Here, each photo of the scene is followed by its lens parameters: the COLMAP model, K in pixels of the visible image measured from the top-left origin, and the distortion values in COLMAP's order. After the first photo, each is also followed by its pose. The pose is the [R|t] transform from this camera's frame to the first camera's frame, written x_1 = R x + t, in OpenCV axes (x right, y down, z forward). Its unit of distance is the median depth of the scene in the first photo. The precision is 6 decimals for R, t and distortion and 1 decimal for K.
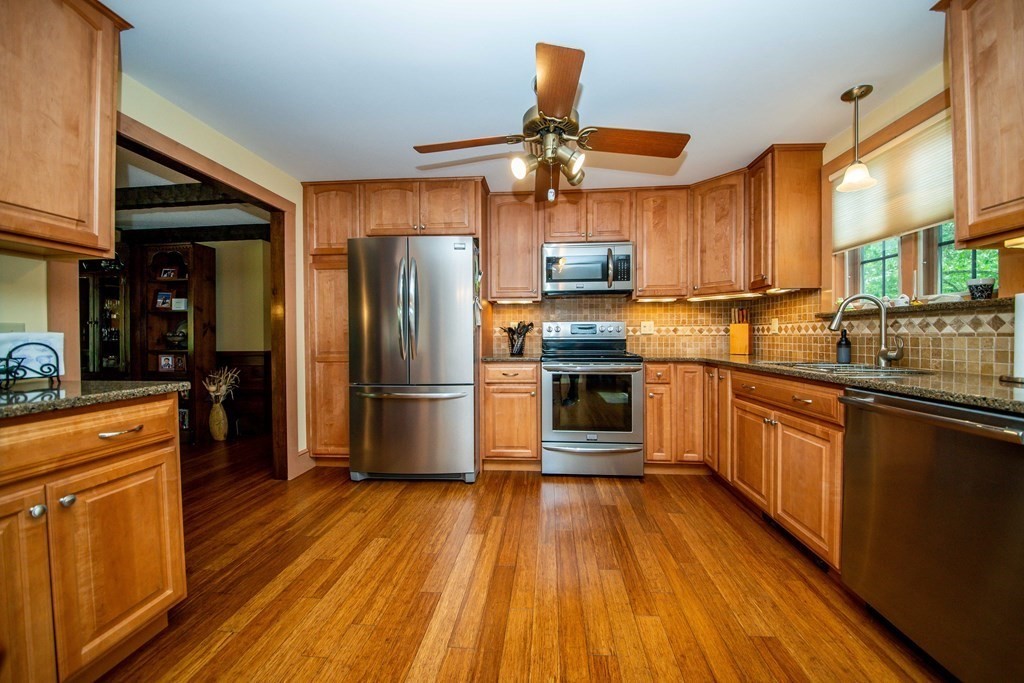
lens RADIAL K [[361.3, 0, 523.5], [0, 361.3, 339.1], [0, 0, 1]] dist [0.022633, -0.021080]
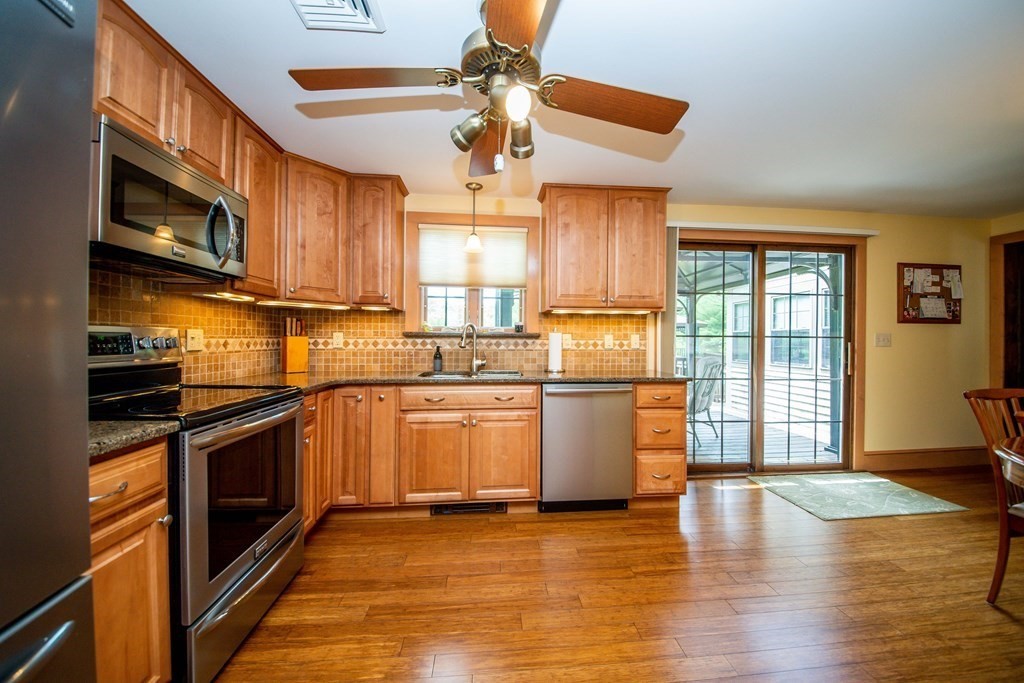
lens RADIAL K [[373.6, 0, 523.2], [0, 373.6, 339.2], [0, 0, 1]] dist [0.015396, -0.016776]
pose [[-0.154761, 0.003533, 0.987946, -0.448977], [0.003411, 0.999990, -0.003041, -0.038986], [-0.987946, 0.002899, -0.154771, 0.752131]]
